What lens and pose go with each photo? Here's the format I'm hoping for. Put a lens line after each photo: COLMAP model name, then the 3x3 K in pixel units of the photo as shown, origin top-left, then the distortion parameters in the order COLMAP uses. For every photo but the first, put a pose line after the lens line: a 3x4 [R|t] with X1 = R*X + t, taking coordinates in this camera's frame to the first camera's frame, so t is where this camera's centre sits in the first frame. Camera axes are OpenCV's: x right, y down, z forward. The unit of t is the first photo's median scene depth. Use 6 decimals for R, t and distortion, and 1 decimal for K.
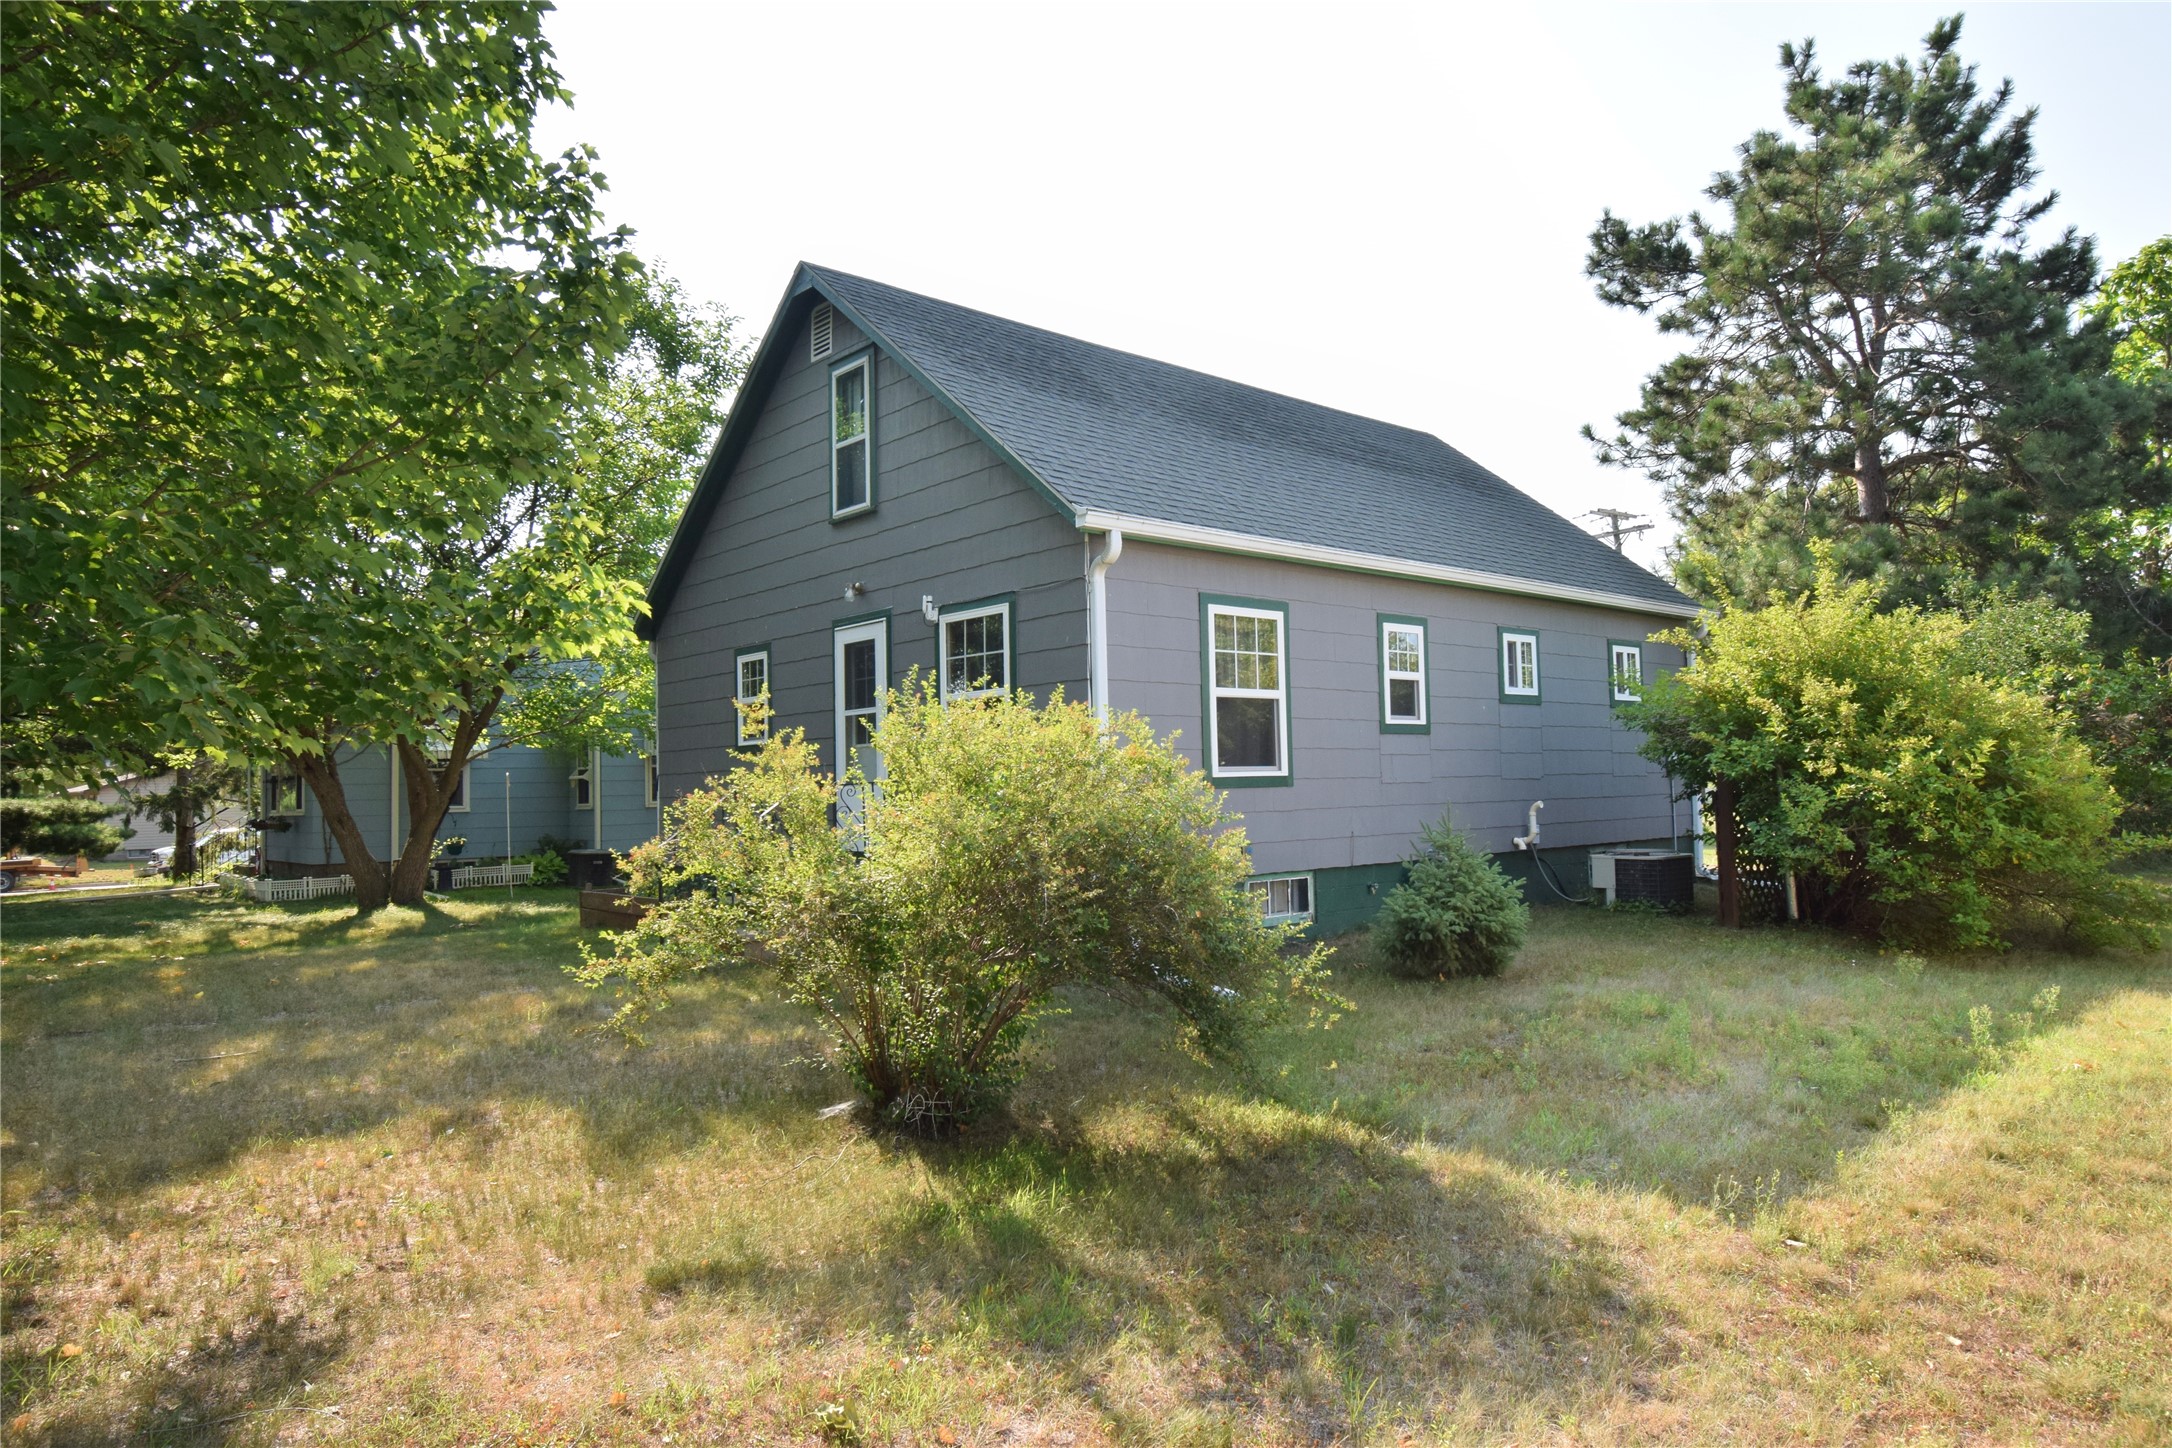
lens RADIAL K [[1330.4, 0, 1081.1], [0, 1330.4, 720.7], [0, 0, 1]] dist [-0.005090, -0.002001]
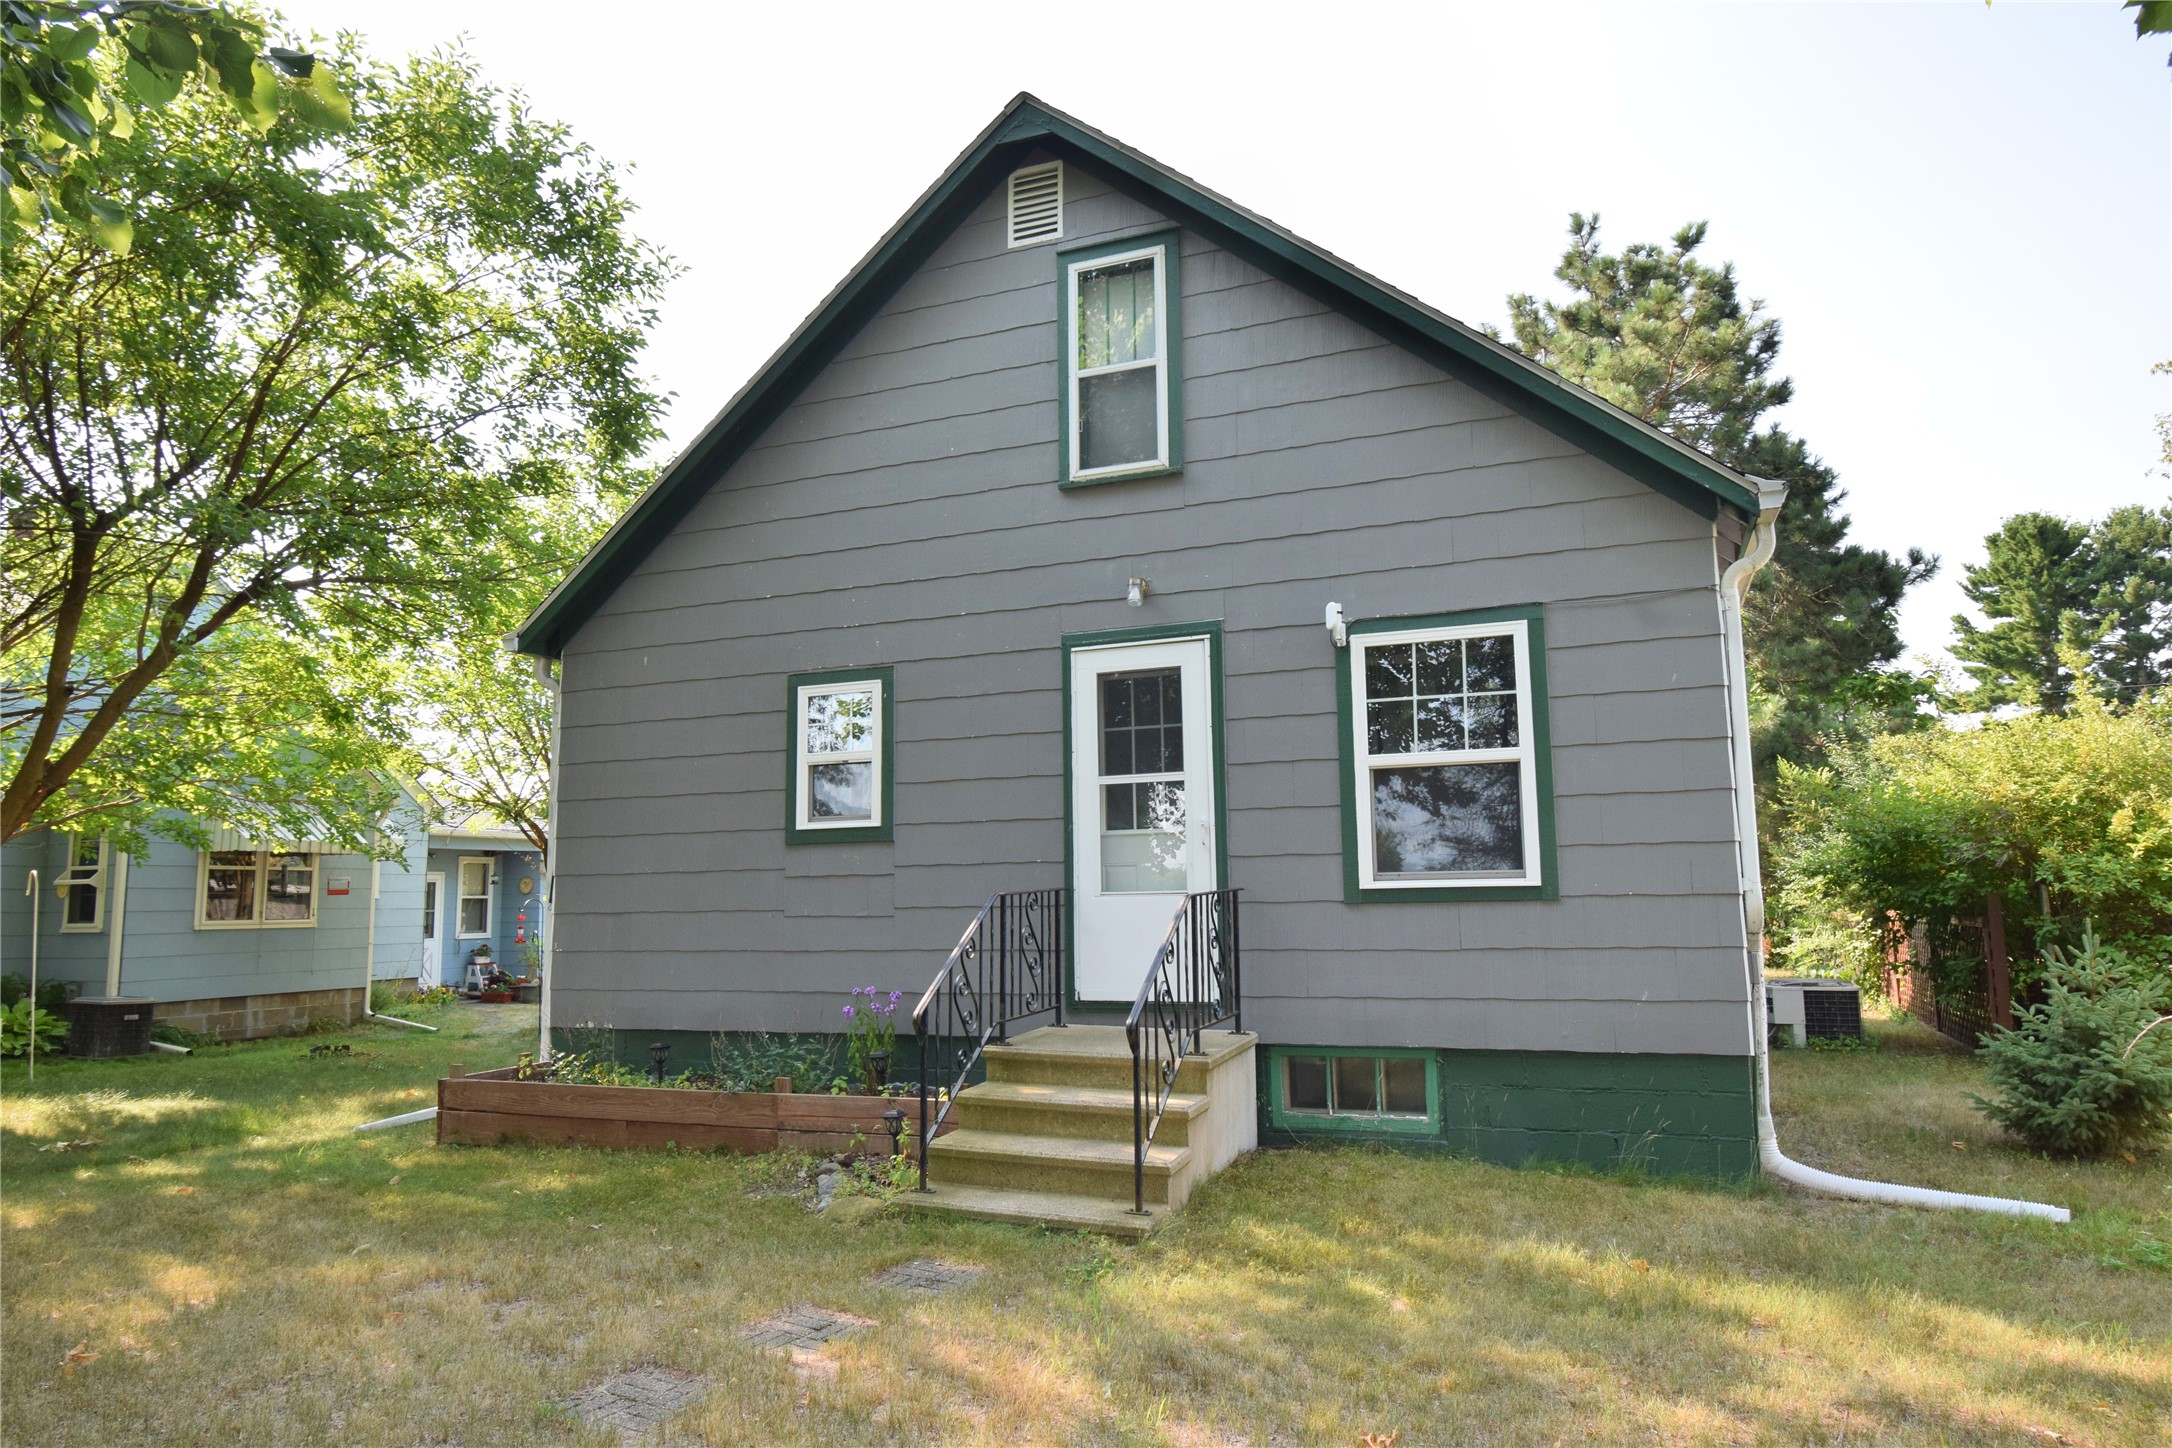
lens RADIAL K [[1330.4, 0, 1094.4], [0, 1330.4, 726.9], [0, 0, 1]] dist [-0.005090, -0.002001]
pose [[0.898517, 0.069097, 0.433465, -0.449739], [-0.030493, 0.994972, -0.095396, 0.029005], [-0.437878, 0.072497, 0.896107, 0.423457]]
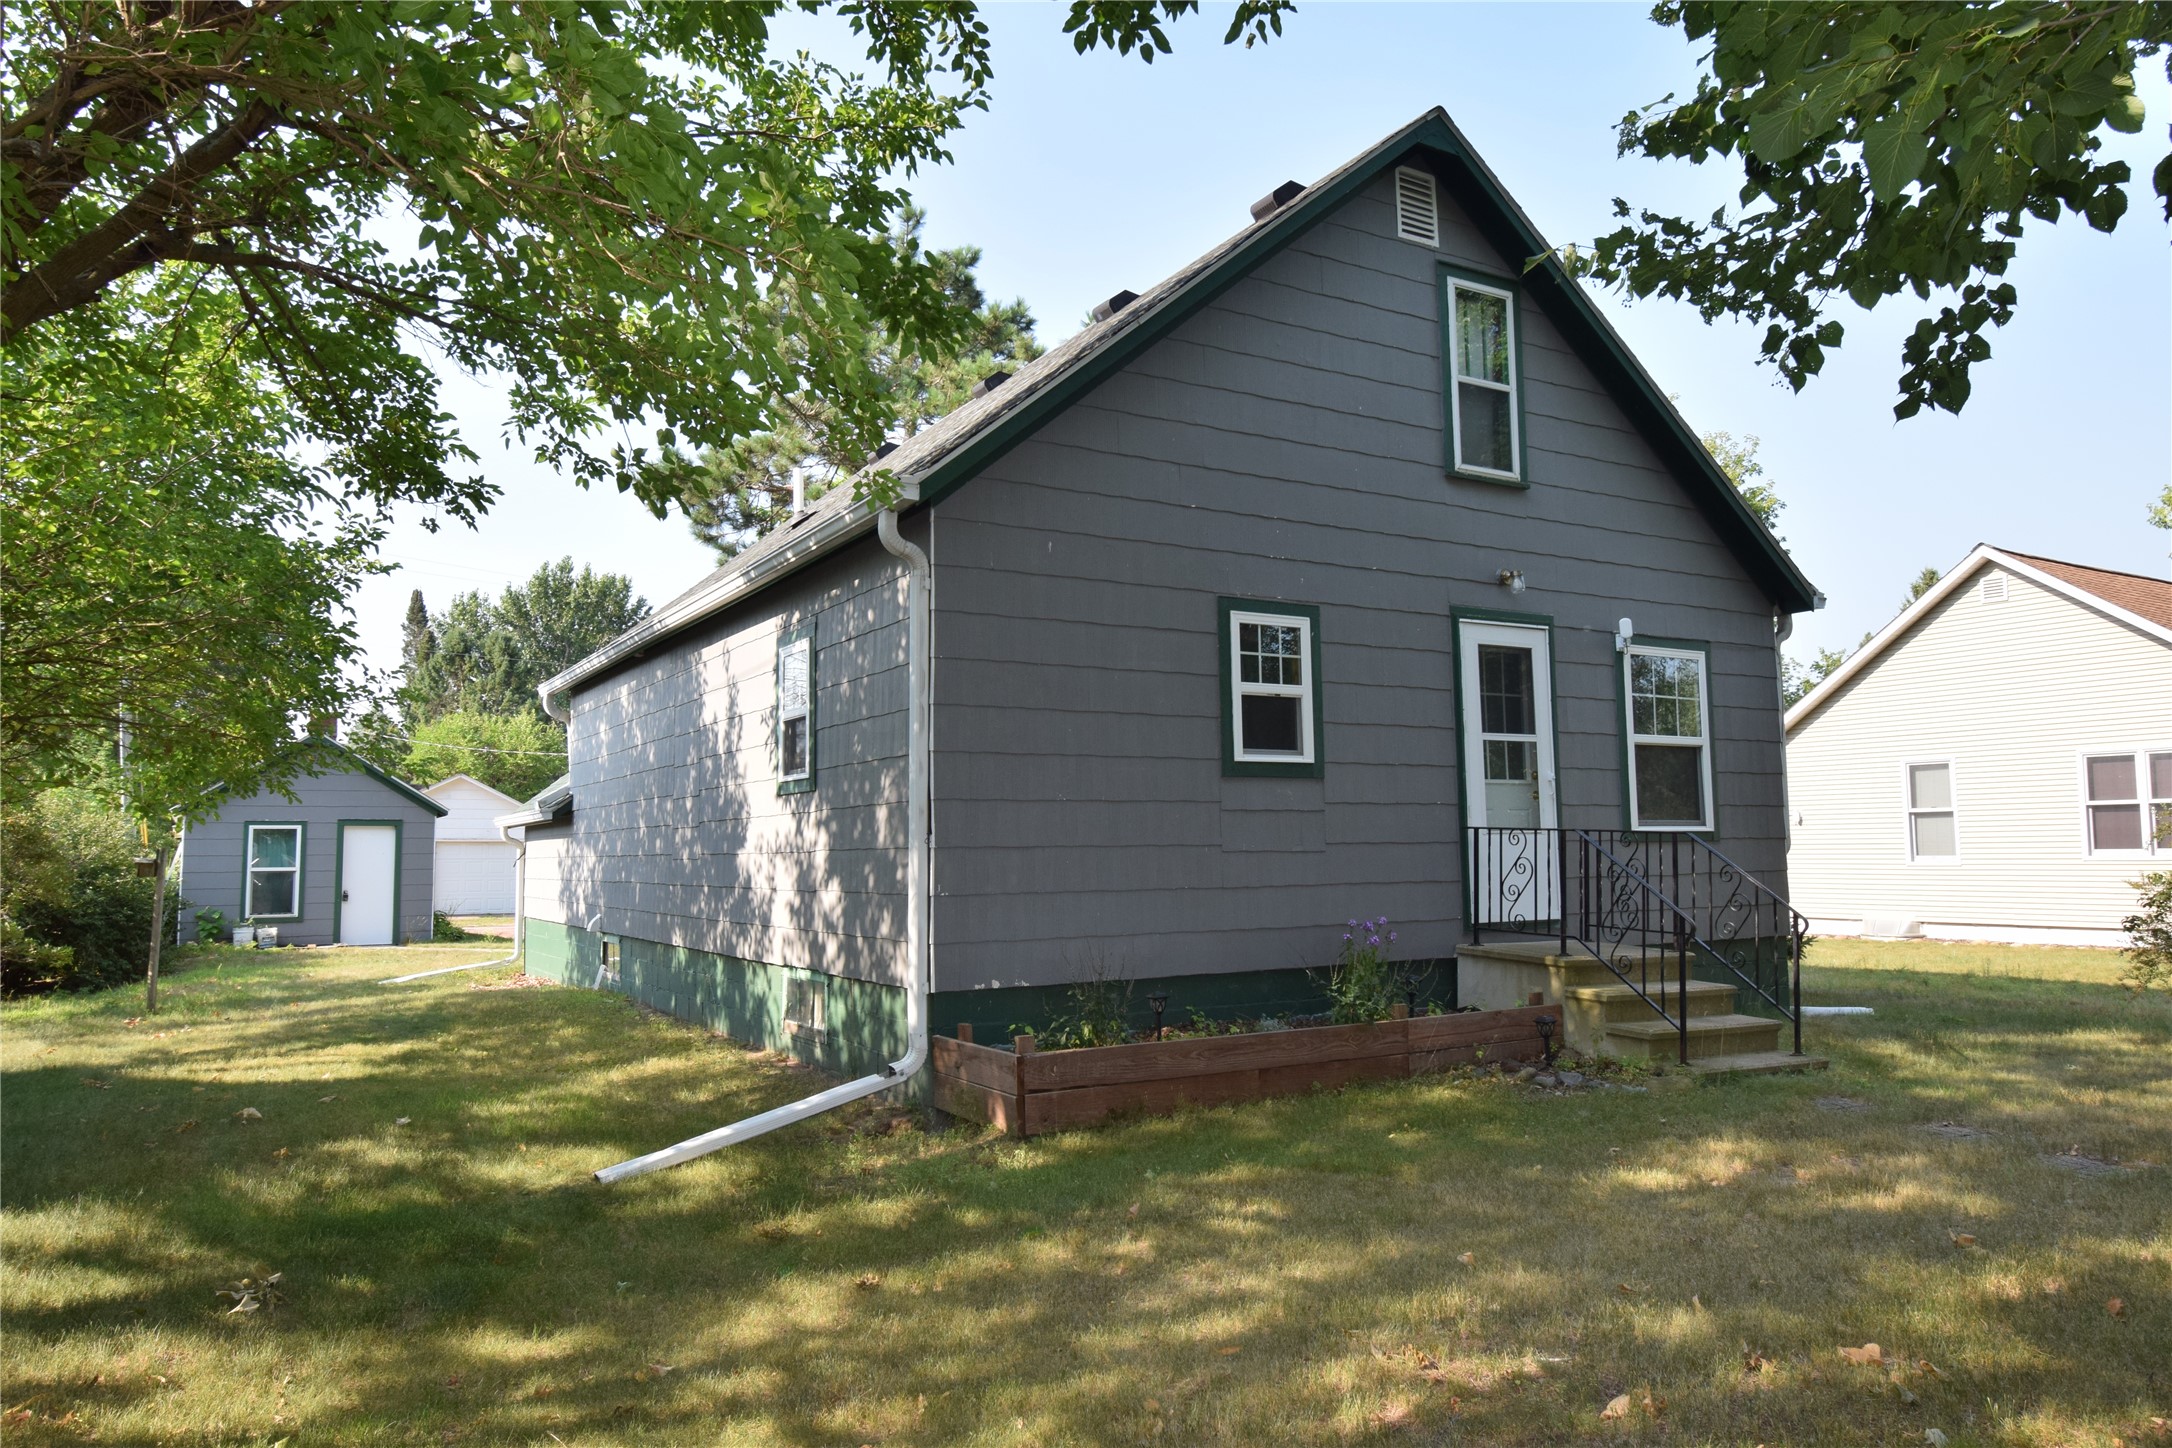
lens RADIAL K [[1430.7, 0, 1075.1], [0, 1430.7, 723.3], [0, 0, 1]] dist [-0.022412, -0.000012]
pose [[0.214979, 0.108414, 0.970582, -0.986529], [-0.047872, 0.993794, -0.100403, 0.076883], [-0.975445, -0.024879, 0.218835, 1.032036]]
